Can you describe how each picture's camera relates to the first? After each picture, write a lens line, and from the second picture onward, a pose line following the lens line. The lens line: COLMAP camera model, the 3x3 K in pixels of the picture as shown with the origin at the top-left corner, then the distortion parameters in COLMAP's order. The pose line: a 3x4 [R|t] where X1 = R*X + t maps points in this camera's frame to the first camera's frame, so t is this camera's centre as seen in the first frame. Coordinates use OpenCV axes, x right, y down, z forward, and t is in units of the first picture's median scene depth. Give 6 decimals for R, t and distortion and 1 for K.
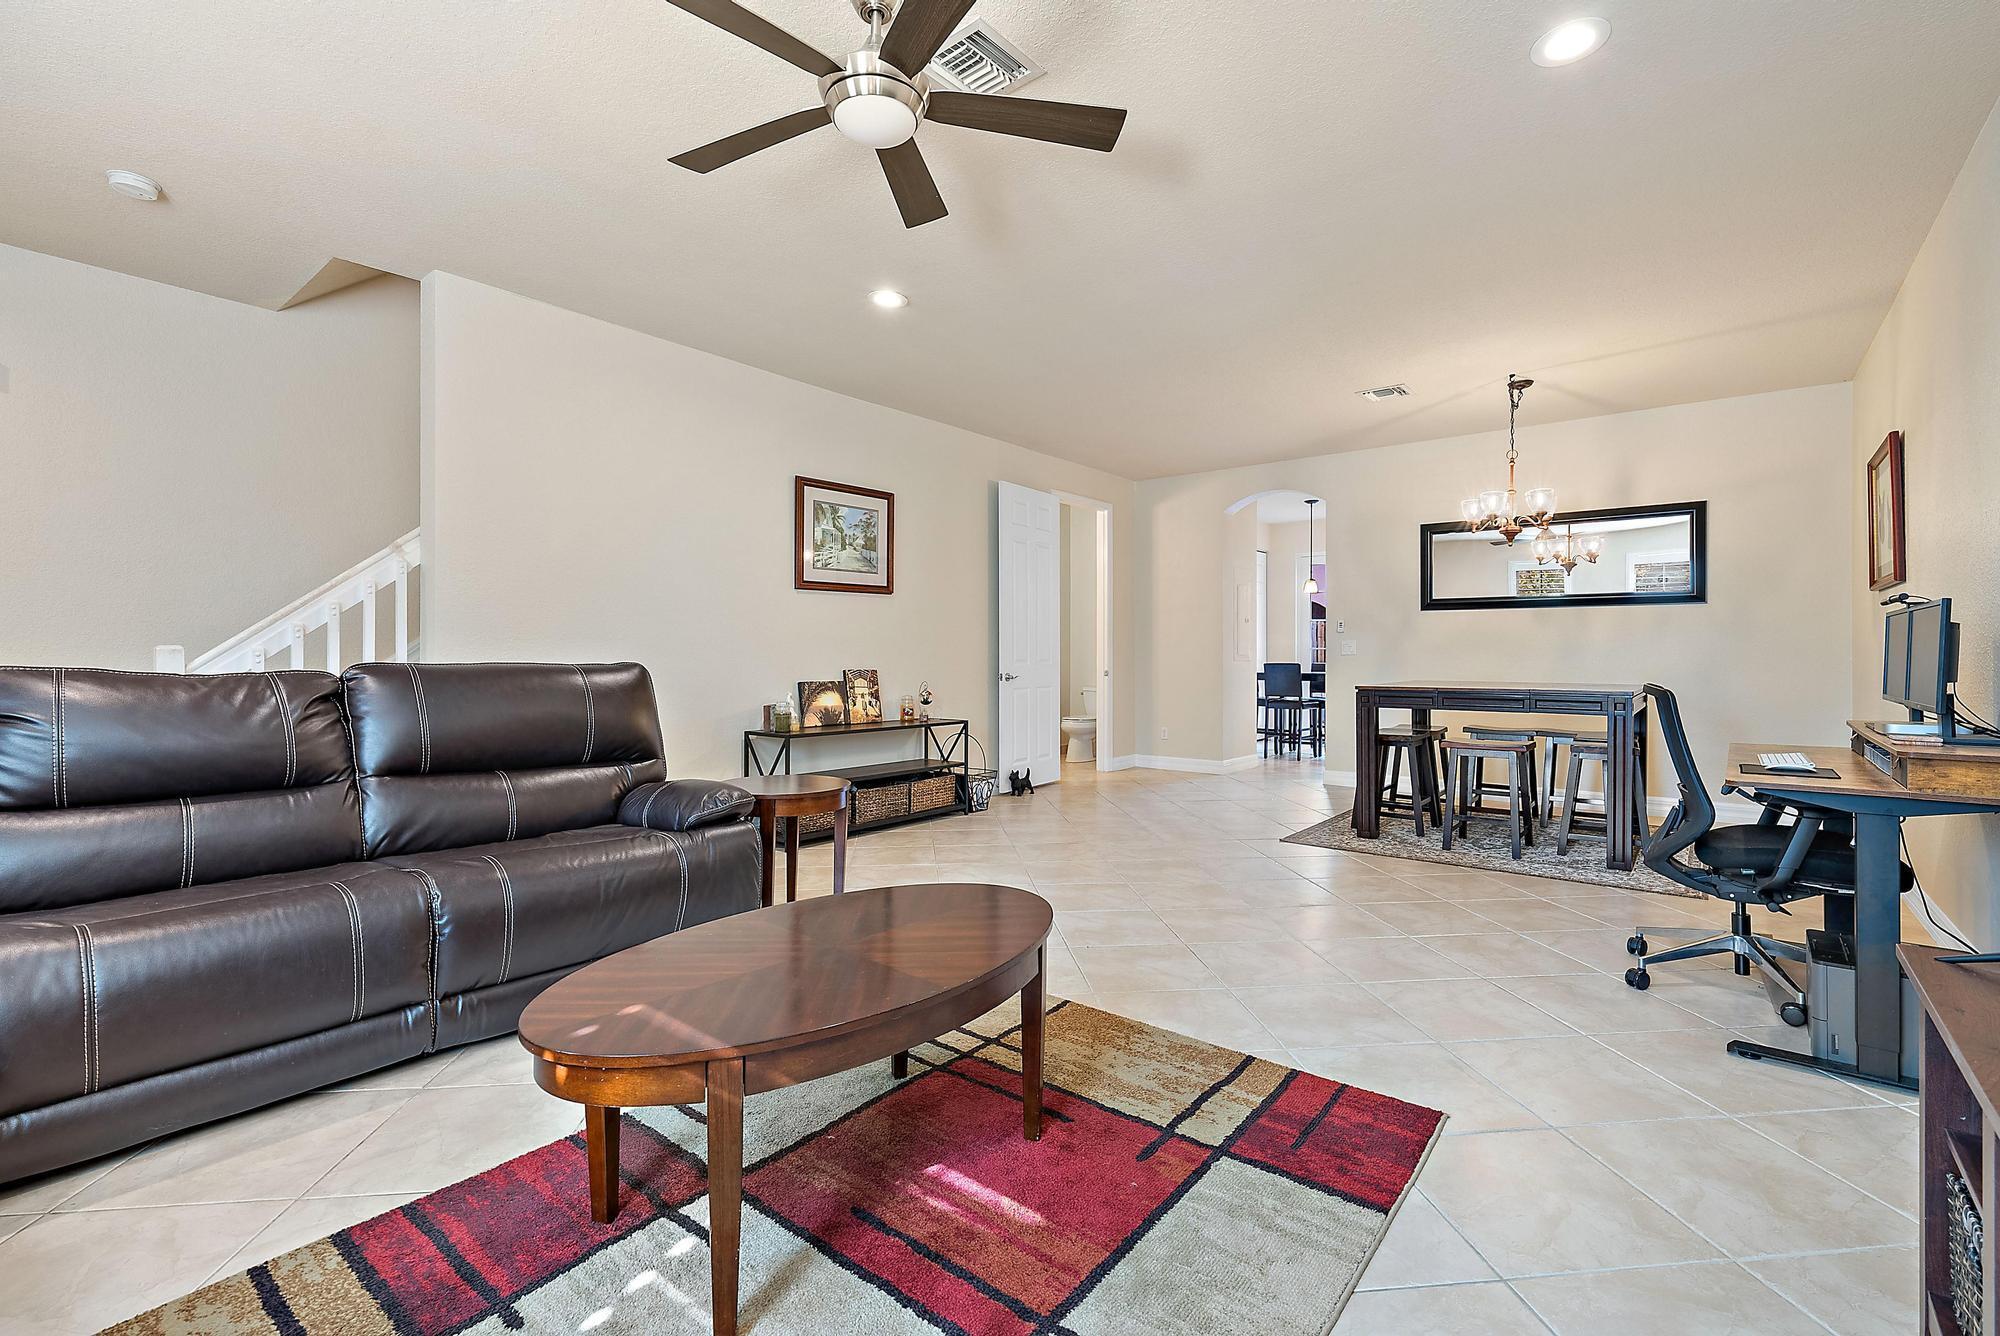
lens RADIAL K [[887.6, 0, 1001.0], [0, 887.6, 665.4], [0, 0, 1]] dist [0.001312, -0.000445]
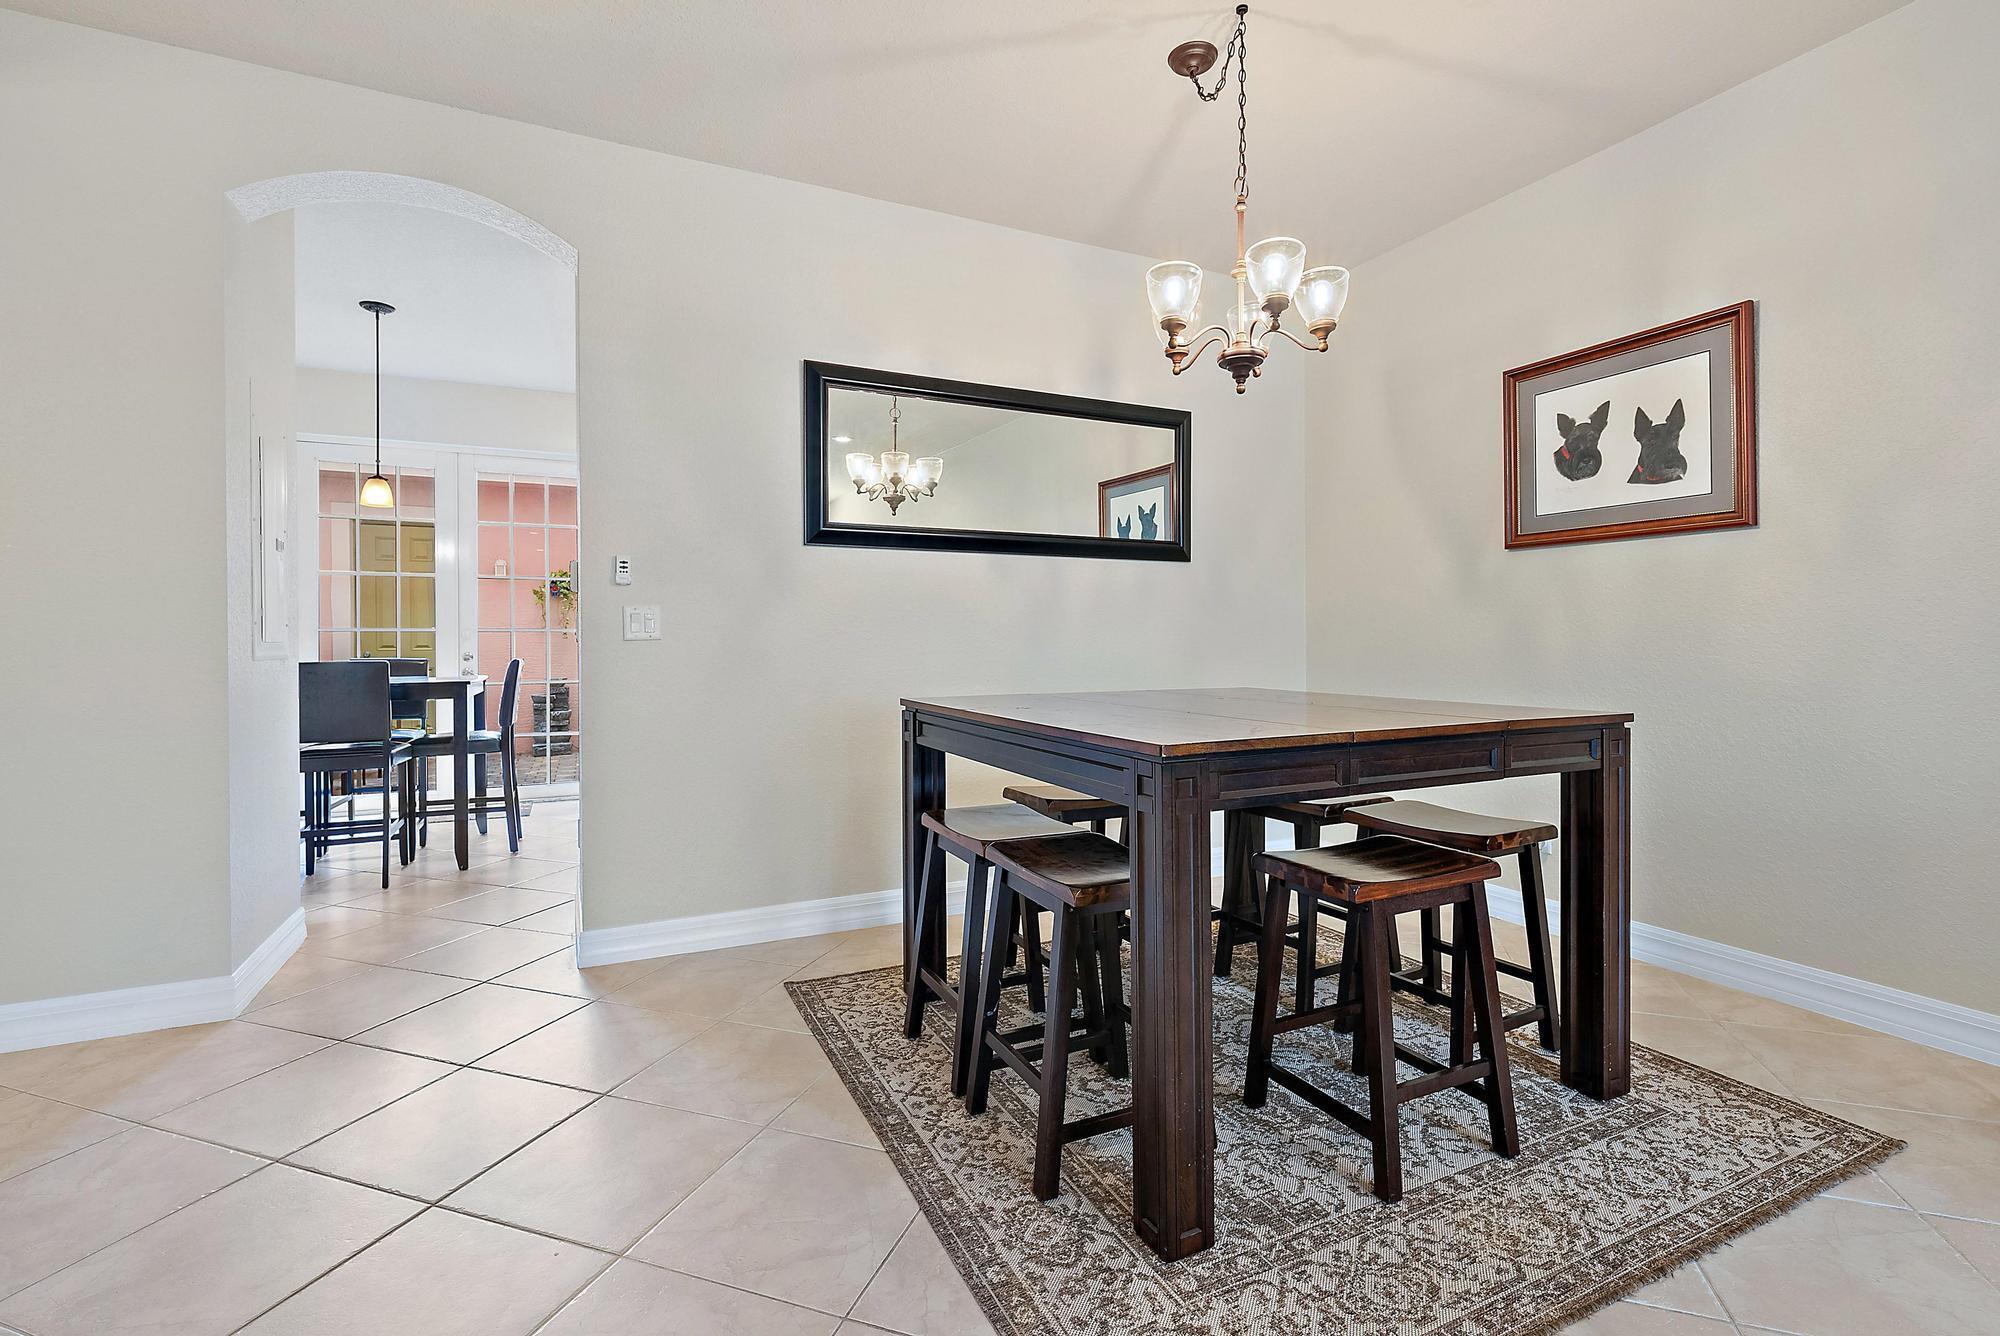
lens RADIAL K [[887.6, 0, 990.7], [0, 887.6, 658.9], [0, 0, 1]] dist [0.001312, -0.000445]
pose [[0.425008, -0.028663, 0.904736, 0.227018], [0.009970, 0.999586, 0.026985, -0.032673], [-0.905135, -0.002449, 0.425118, 1.984281]]
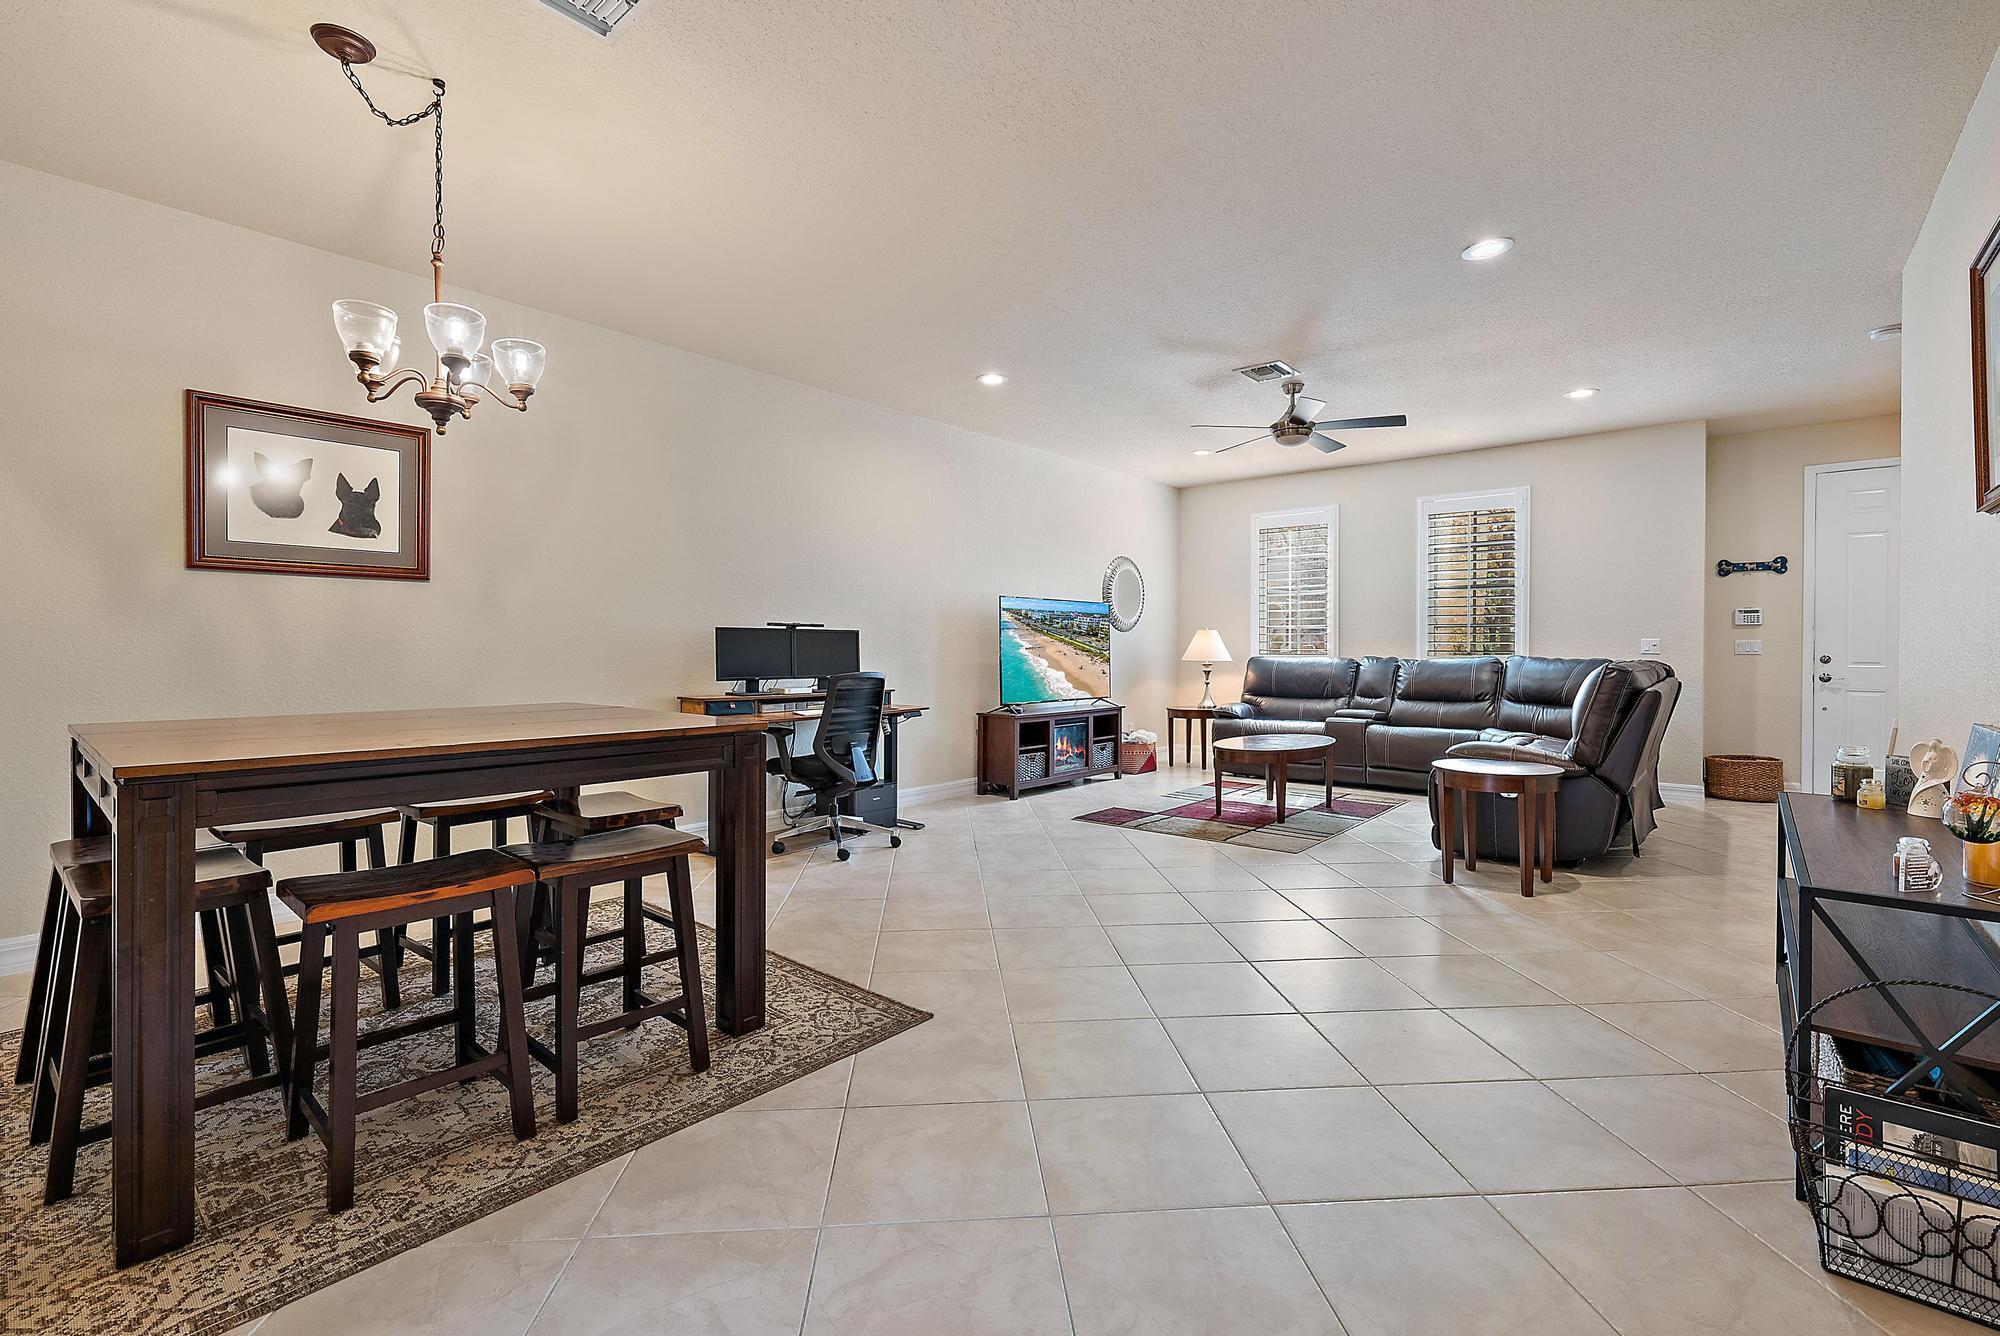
lens RADIAL K [[802.7, 0, 1033.6], [0, 802.7, 653.3], [0, 0, 1]] dist [0.001721, -0.000032]
pose [[-0.999634, 0.000435, 0.027047, 0.483068], [0.000714, 0.999947, 0.010288, -0.038985], [-0.027041, 0.010304, -0.999581, 3.048031]]
